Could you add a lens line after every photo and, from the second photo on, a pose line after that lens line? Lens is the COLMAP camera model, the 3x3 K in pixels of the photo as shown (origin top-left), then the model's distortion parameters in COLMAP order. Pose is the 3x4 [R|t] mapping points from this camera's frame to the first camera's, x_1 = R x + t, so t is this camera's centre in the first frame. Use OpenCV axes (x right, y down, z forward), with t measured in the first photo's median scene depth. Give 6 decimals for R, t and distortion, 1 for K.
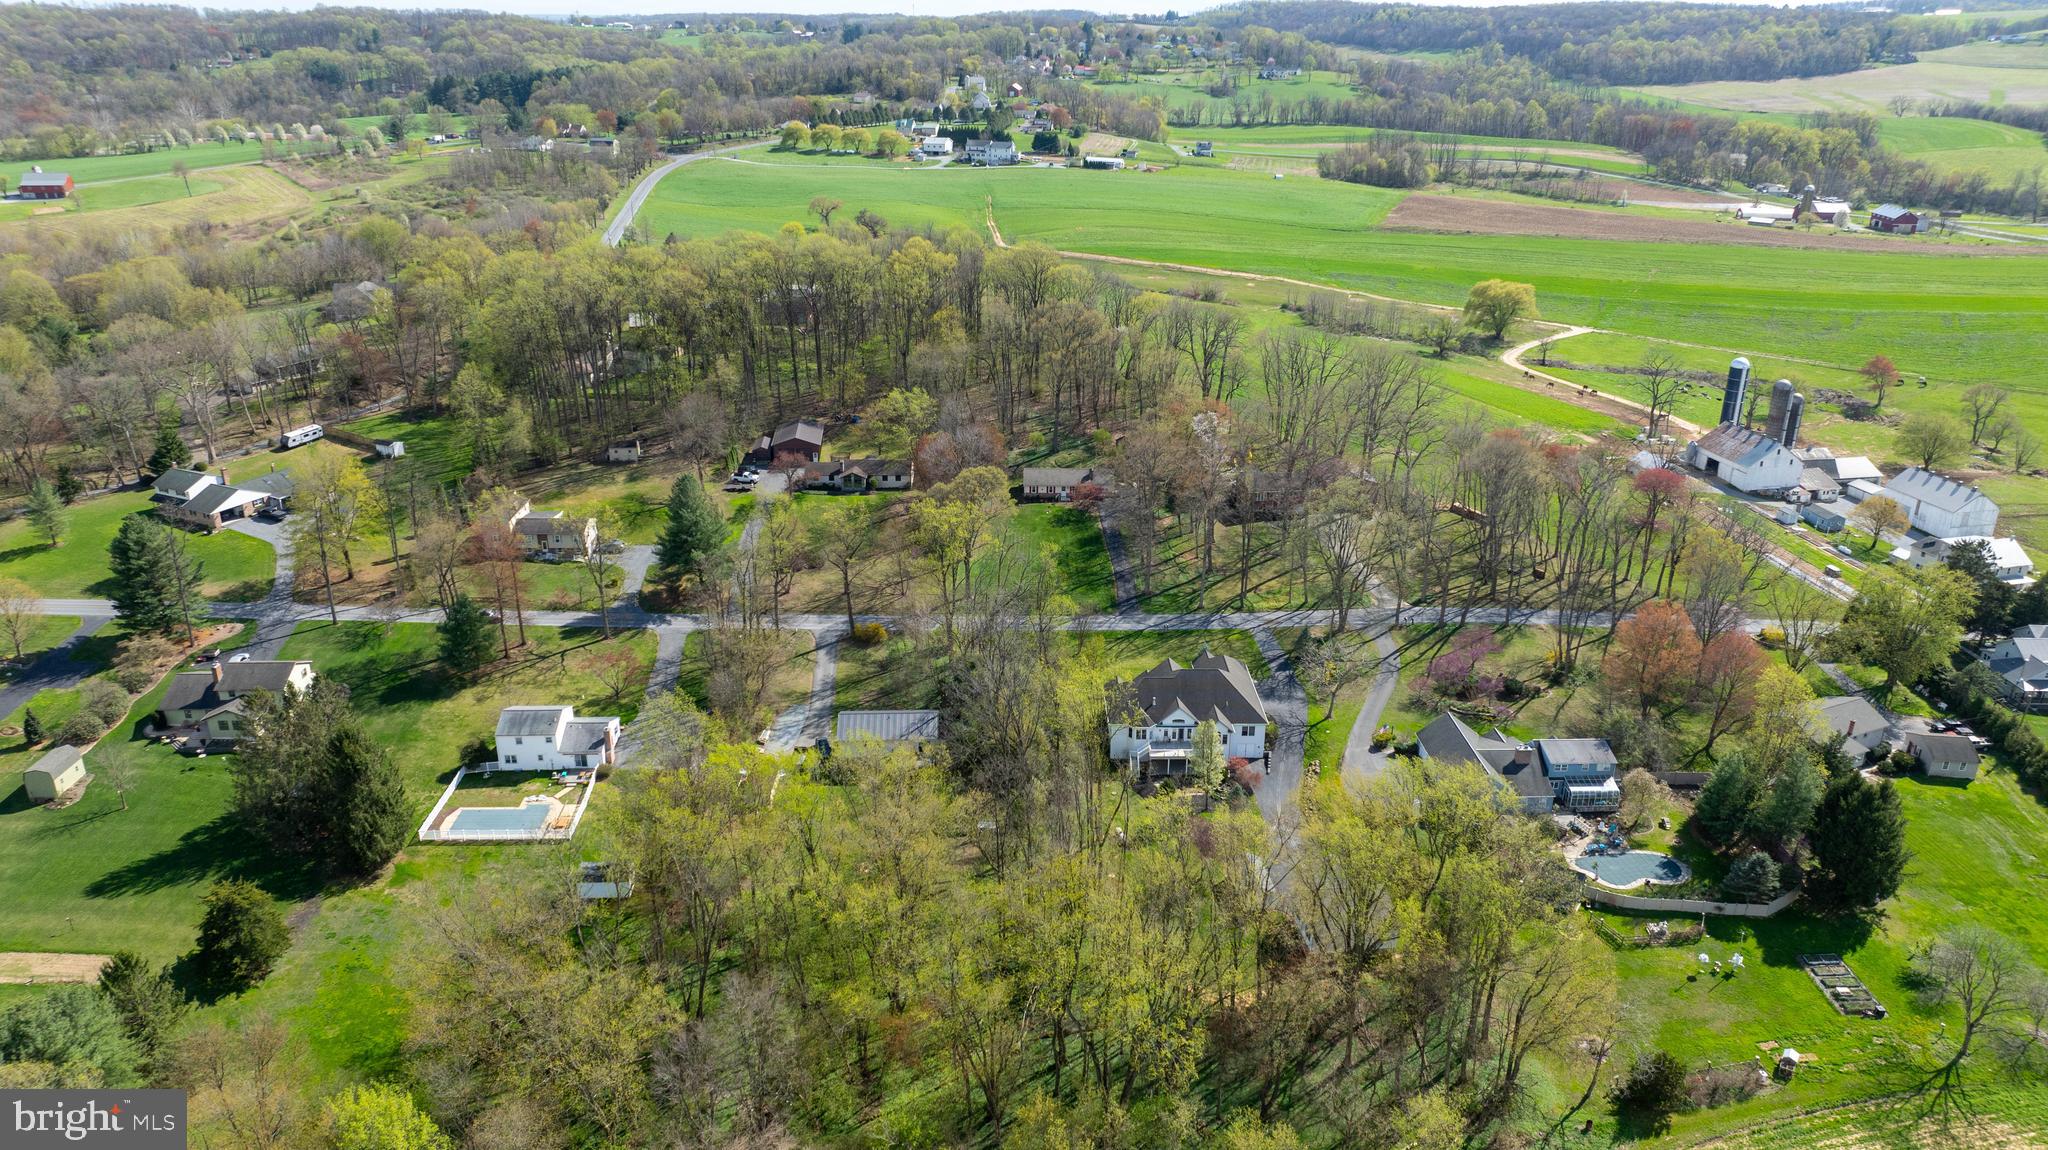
lens RADIAL K [[1410.5, 0, 1024.0], [0, 1410.5, 575.0], [0, 0, 1]] dist [-0.018588, 0.005626]
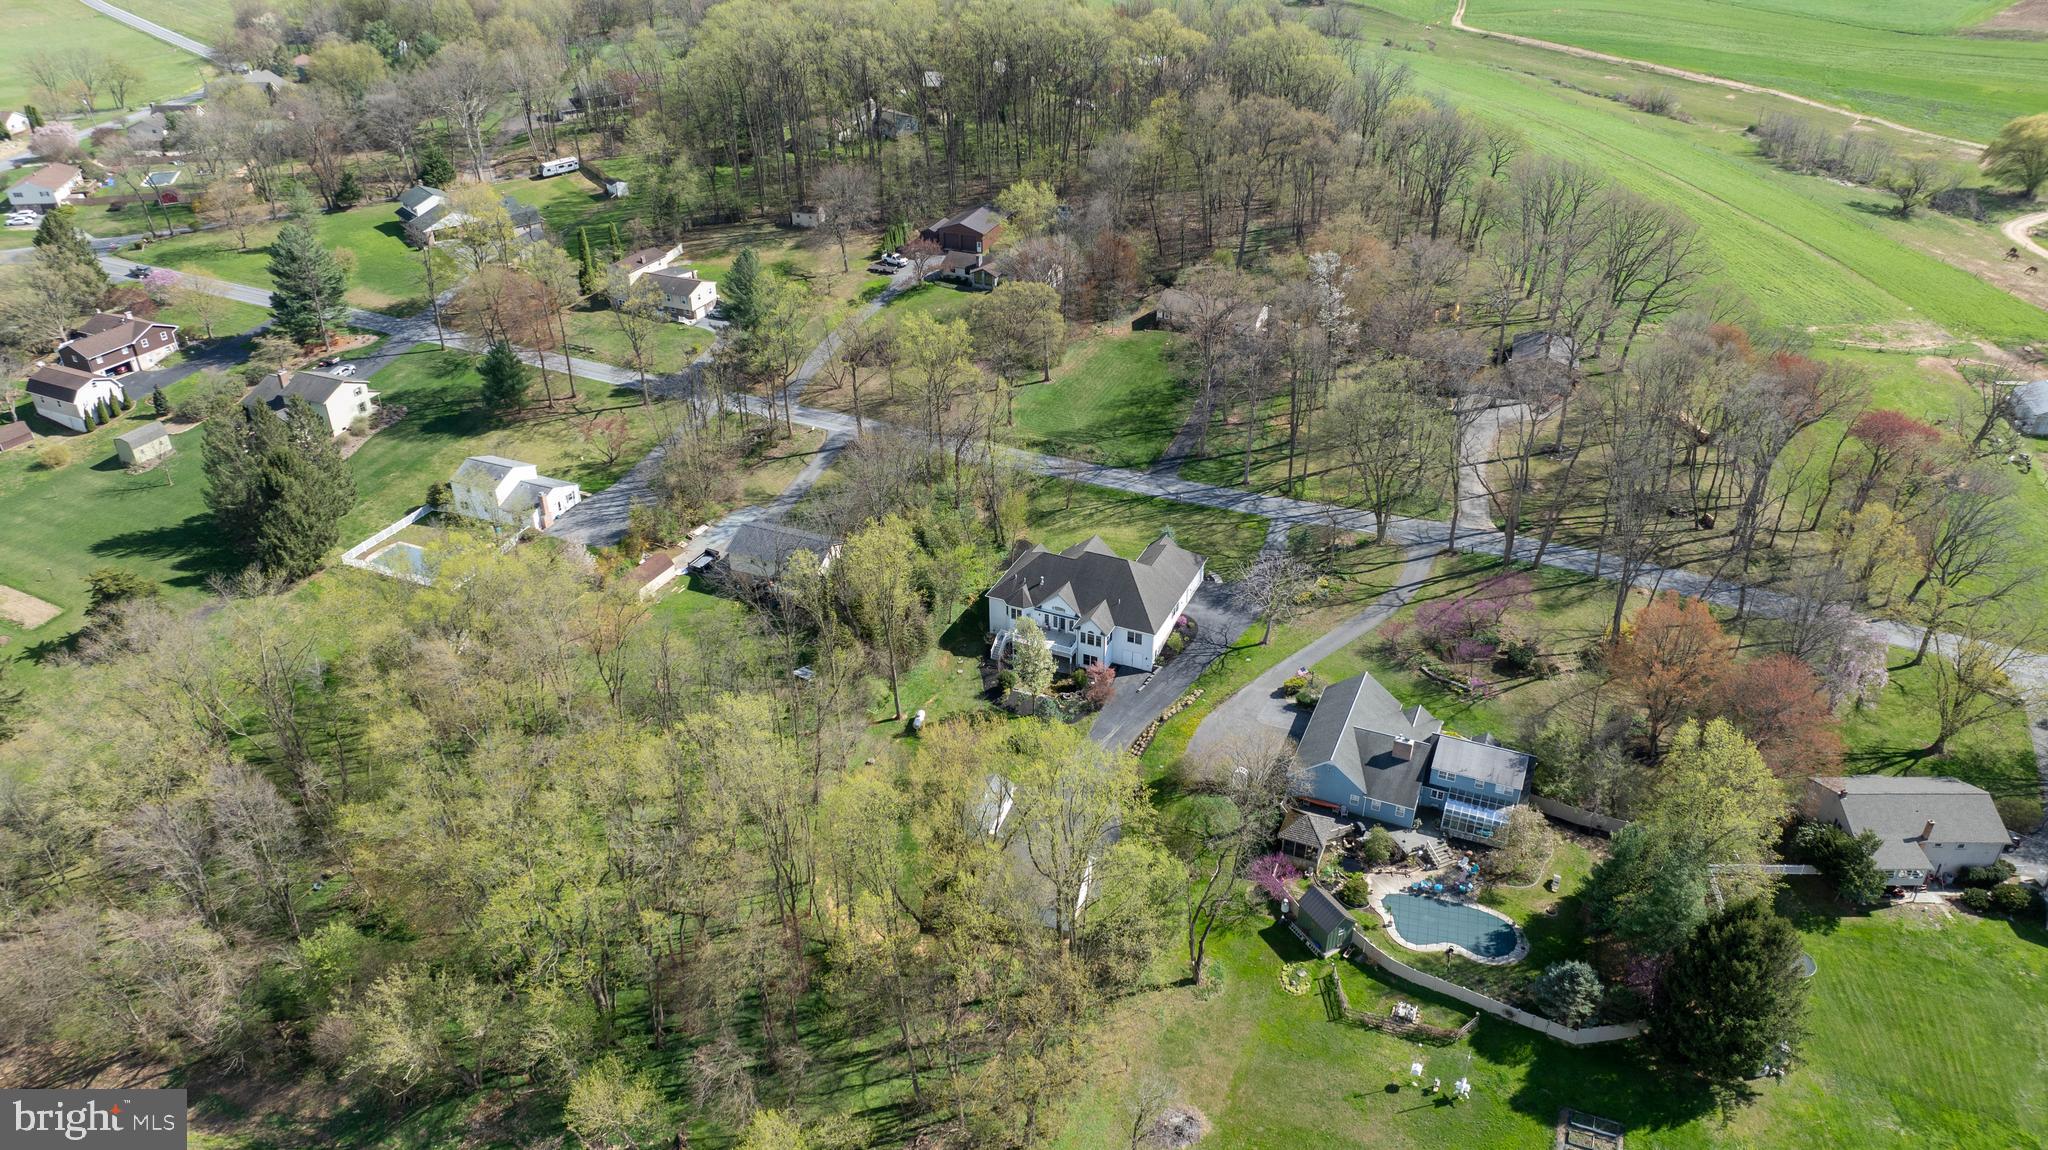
lens RADIAL K [[1430.1, 0, 1022.2], [0, 1430.1, 550.9], [0, 0, 1]] dist [-0.041351, 0.053019]
pose [[0.905974, 0.203007, -0.371484, 0.360662], [-0.149614, 0.974432, 0.167626, -0.066283], [0.396015, -0.096286, 0.913182, 0.168900]]
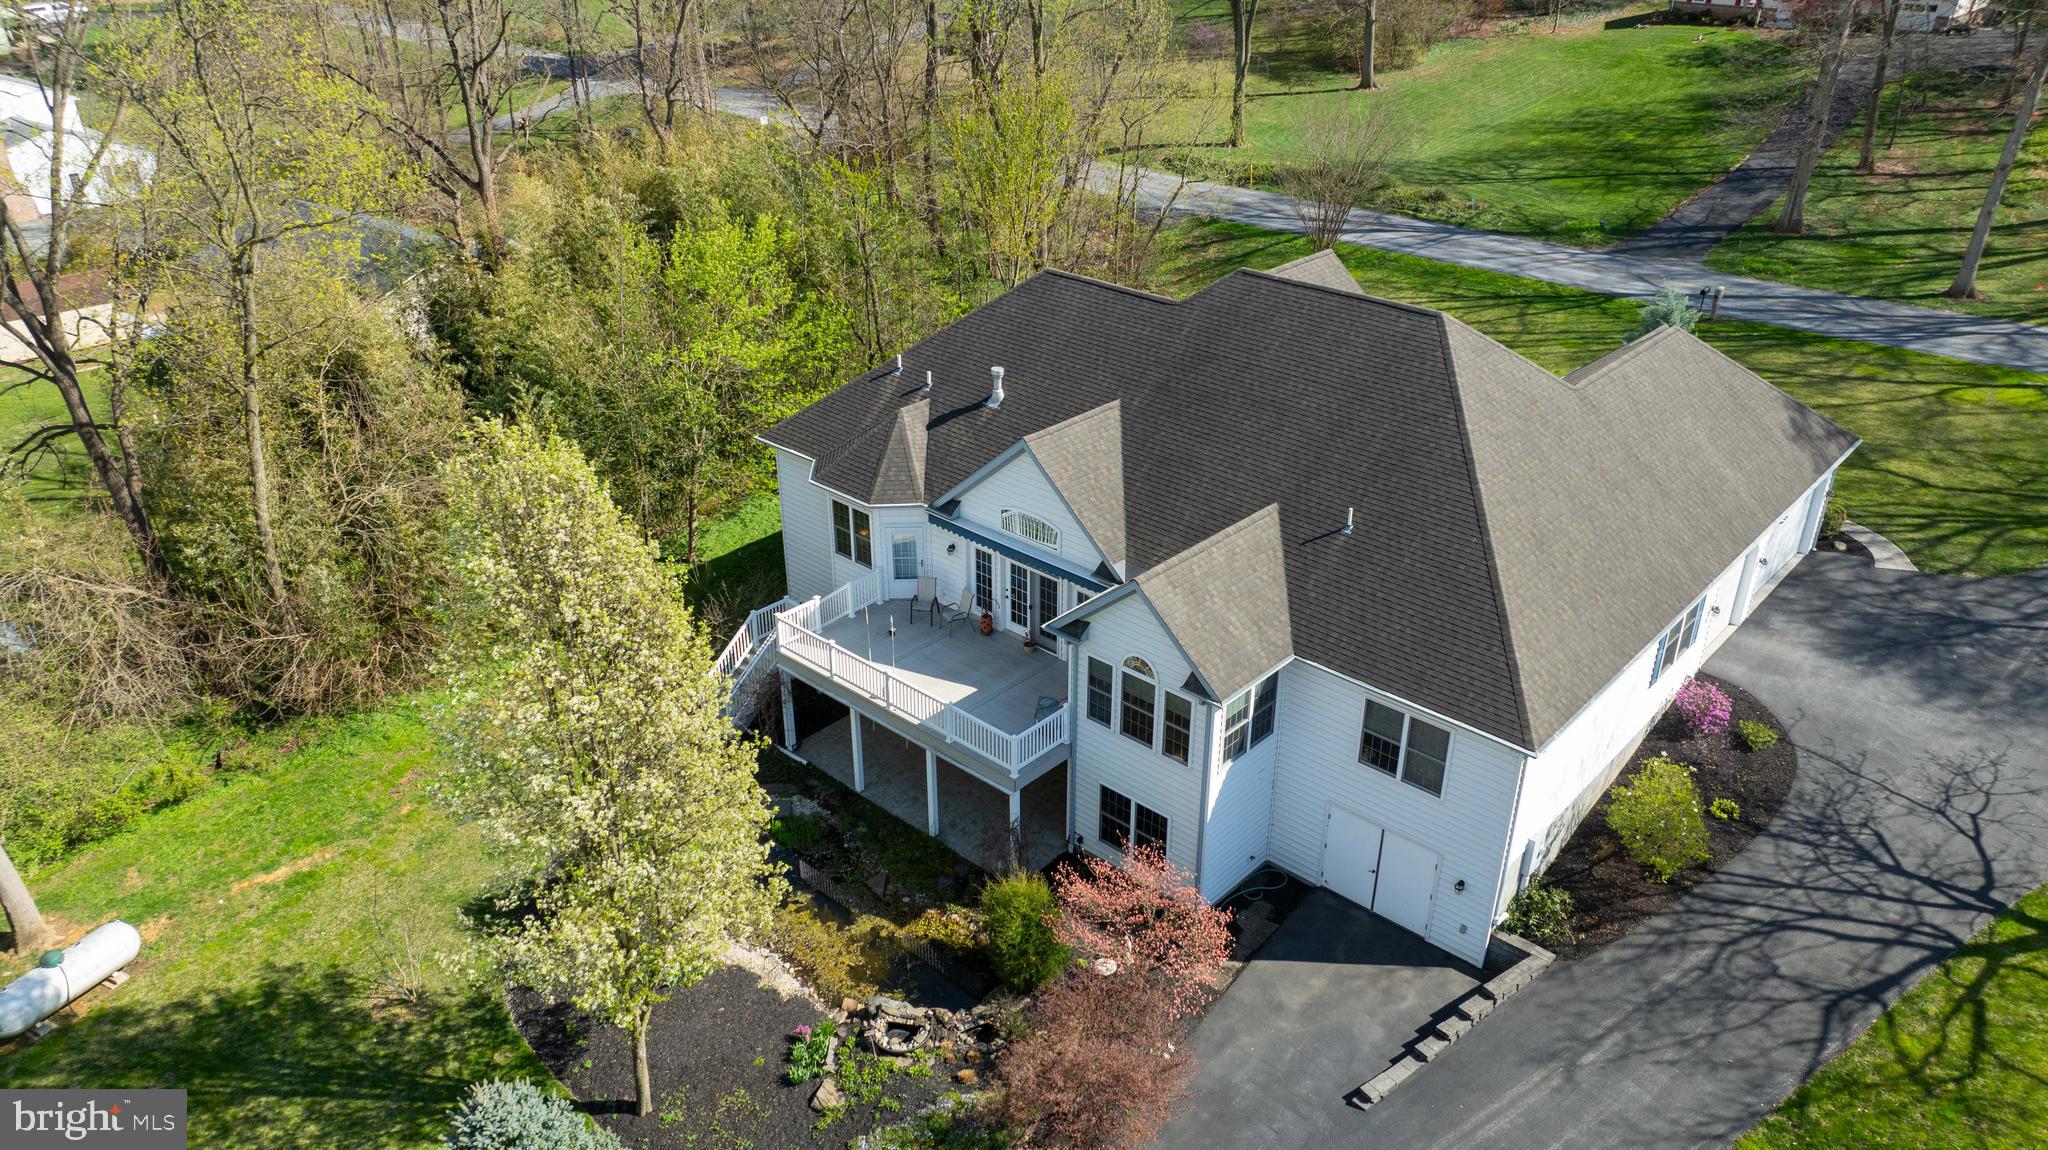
lens RADIAL K [[1410.5, 0, 1024.0], [0, 1410.5, 575.0], [0, 0, 1]] dist [-0.018588, 0.005626]
pose [[0.725574, 0.315730, -0.611439, 0.187496], [-0.248943, 0.948784, 0.194513, 0.067950], [0.641537, 0.011080, 0.767012, 0.769435]]
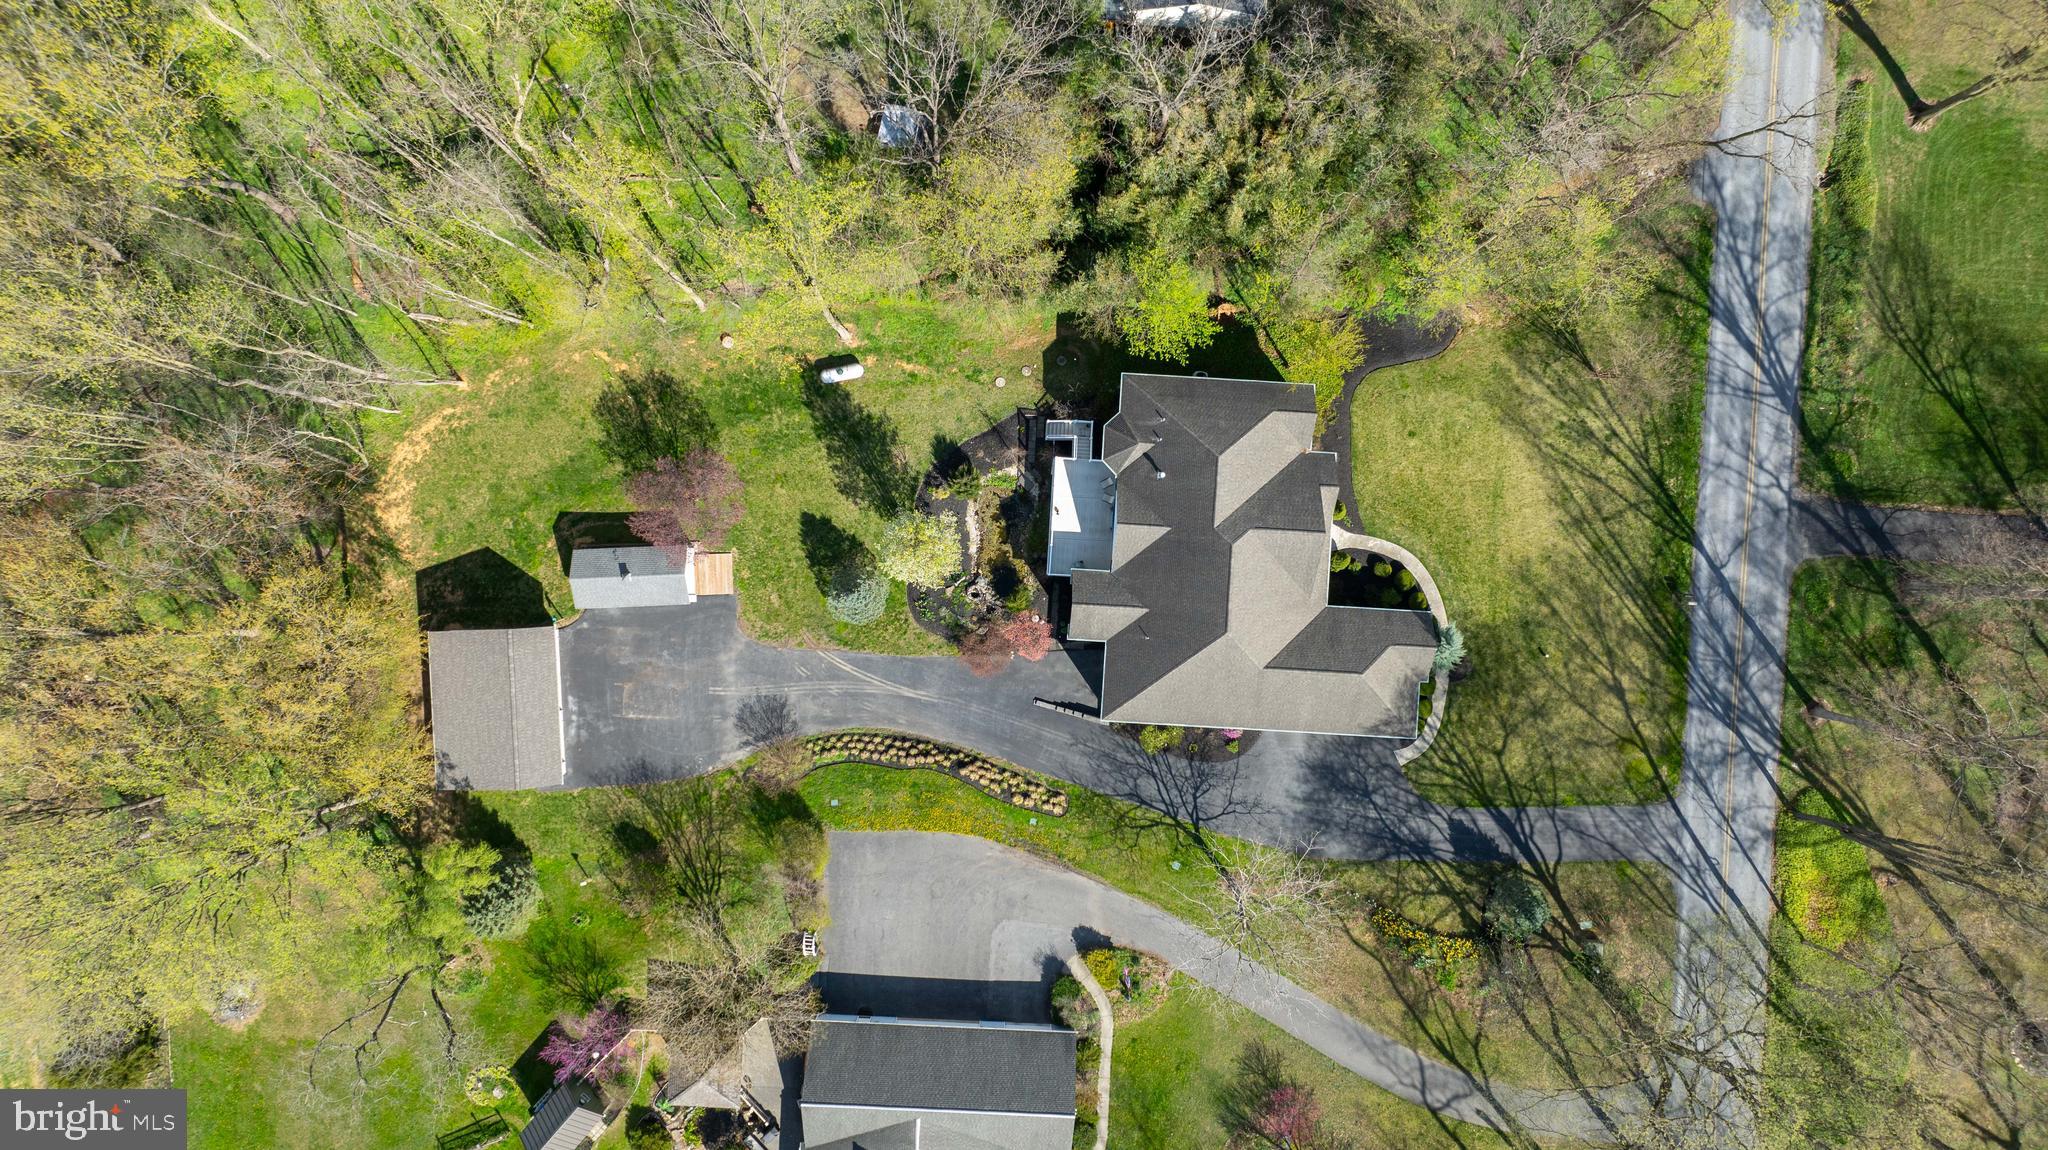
lens RADIAL K [[1410.5, 0, 1024.0], [0, 1410.5, 575.0], [0, 0, 1]] dist [-0.018588, 0.005626]
pose [[-0.077254, 0.996851, -0.017884, 0.120627], [-0.380900, -0.012932, 0.924526, -0.272177], [0.921383, 0.078235, 0.380699, 0.703889]]
